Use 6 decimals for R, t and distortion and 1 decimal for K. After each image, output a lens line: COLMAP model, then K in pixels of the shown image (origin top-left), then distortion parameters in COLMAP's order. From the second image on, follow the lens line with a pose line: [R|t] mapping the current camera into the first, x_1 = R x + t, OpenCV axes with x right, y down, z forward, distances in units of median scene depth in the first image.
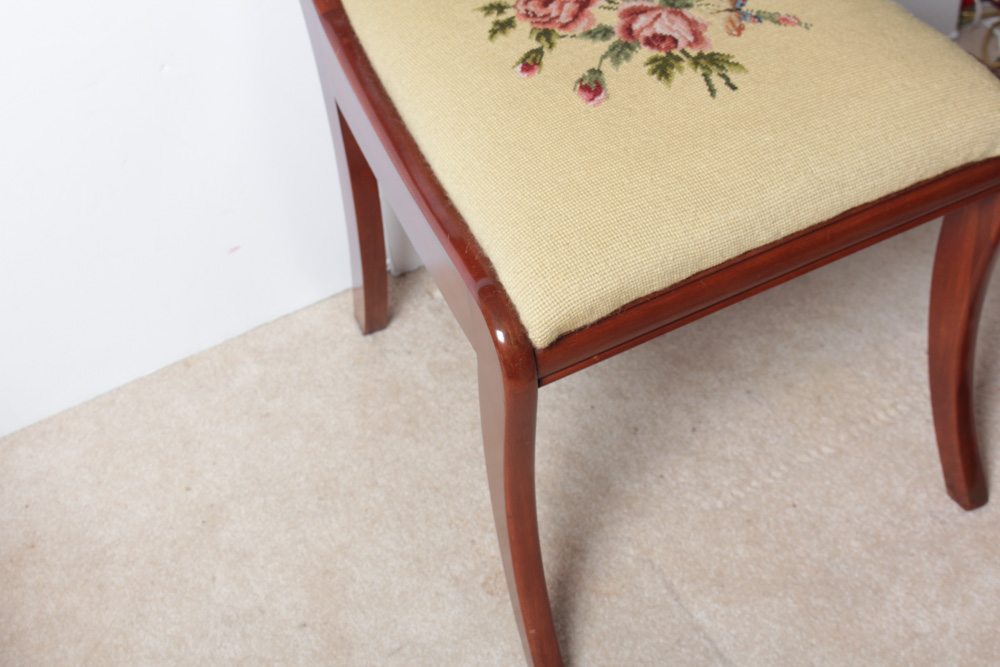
lens RADIAL K [[1692.4, 0, 500.0], [0, 1692.4, 333.5], [0, 0, 1]] dist [-0.019405, -0.031753]
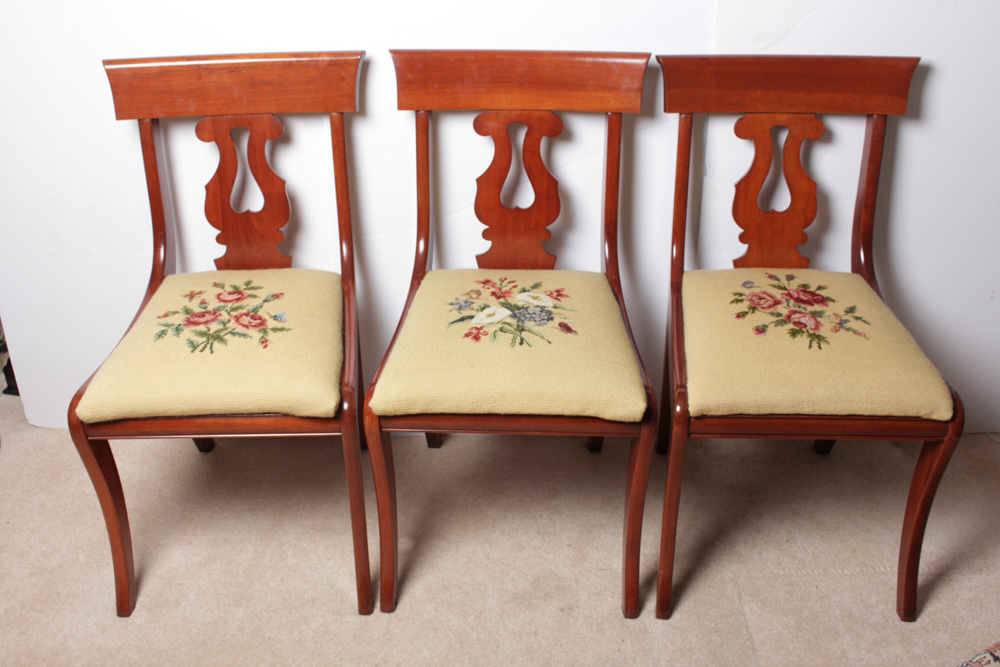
lens RADIAL K [[1068.8, 0, 498.7], [0, 1068.8, 330.9], [0, 0, 1]] dist [-0.123716, 0.136638]
pose [[0.874872, 0.296213, -0.383219, 0.280399], [-0.384366, 0.906020, -0.177173, 0.232830], [0.294724, 0.302300, 0.906506, -0.382142]]
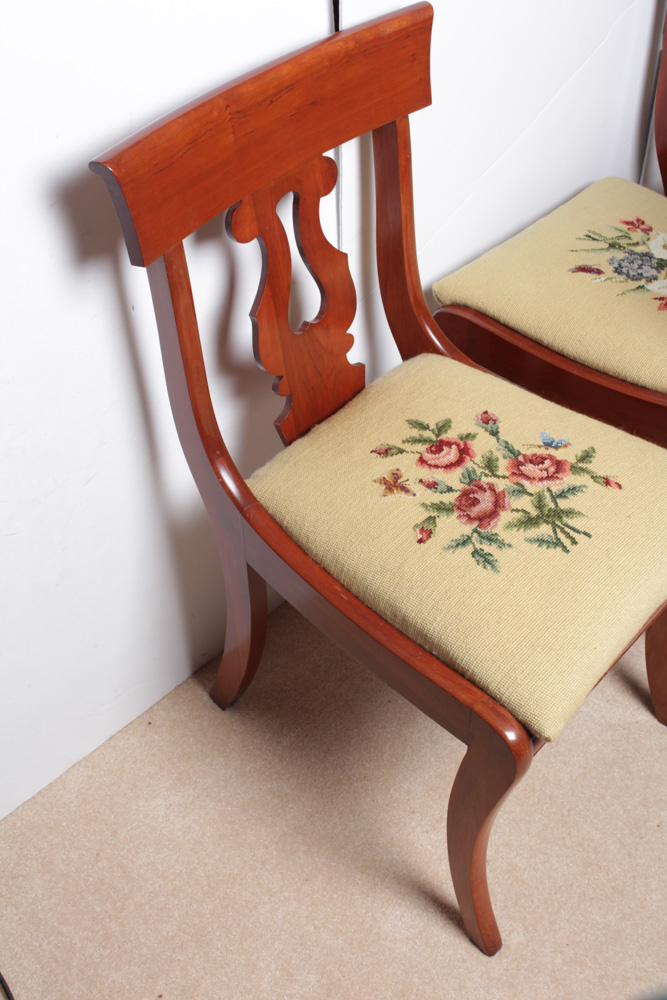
lens RADIAL K [[1201.8, 0, 333.5], [0, 1201.8, 500.0], [0, 0, 1]] dist [-0.117240, 0.167918]
pose [[0.944222, -0.164677, 0.285177, -1.002289], [0.175403, 0.984420, -0.012302, 0.107659], [-0.278708, 0.061637, 0.958396, -0.140240]]
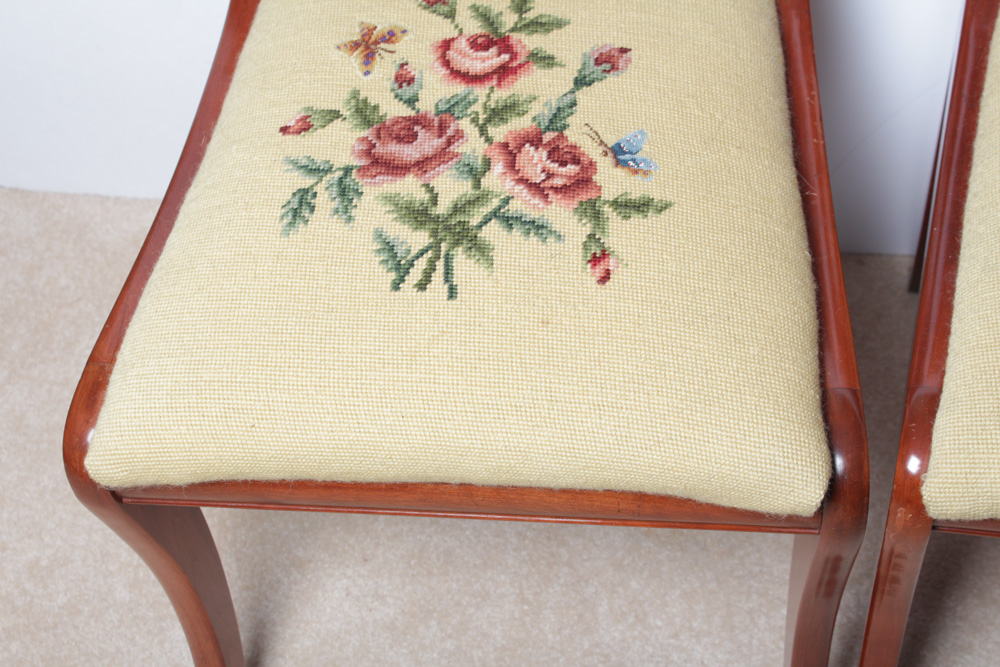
lens RADIAL K [[1746.4, 0, 500.0], [0, 1746.4, 333.5], [0, 0, 1]] dist [-0.010819, 0.048886]
pose [[0.810614, 0.474220, -0.343541, -0.250259], [-0.407317, 0.878109, 0.251033, -0.025696], [0.420711, -0.063561, 0.904965, 0.043360]]
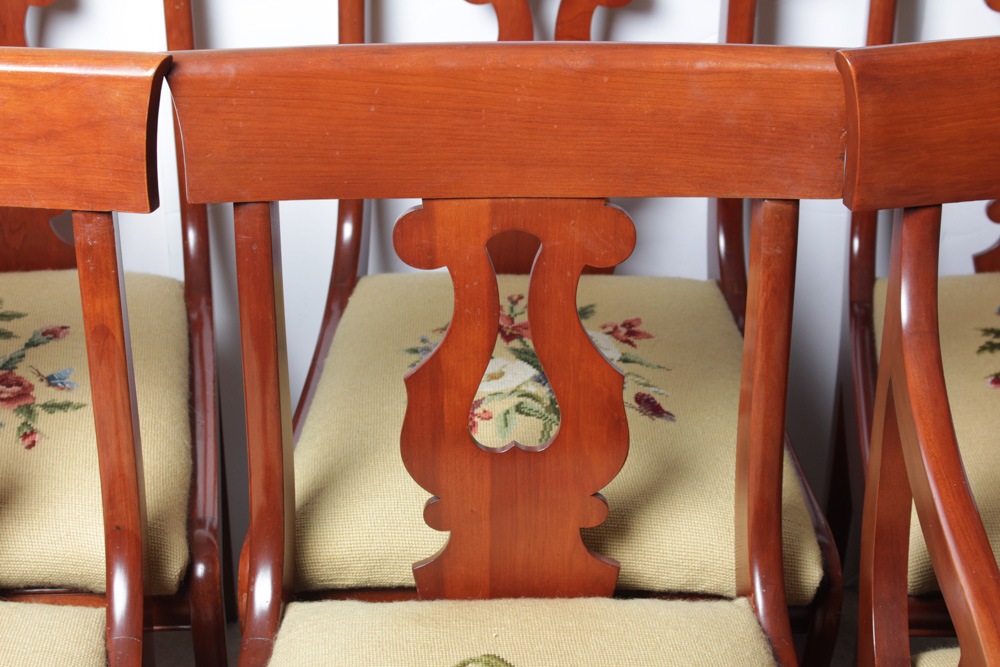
lens RADIAL K [[1952.6, 0, 500.0], [0, 1952.6, 333.5], [0, 0, 1]] dist [-0.018869, 0.321075]
pose [[0.884415, 0.301337, -0.356379, 0.170077], [-0.381344, 0.906817, -0.179609, 0.169044], [0.269047, 0.294752, 0.916916, -0.280346]]
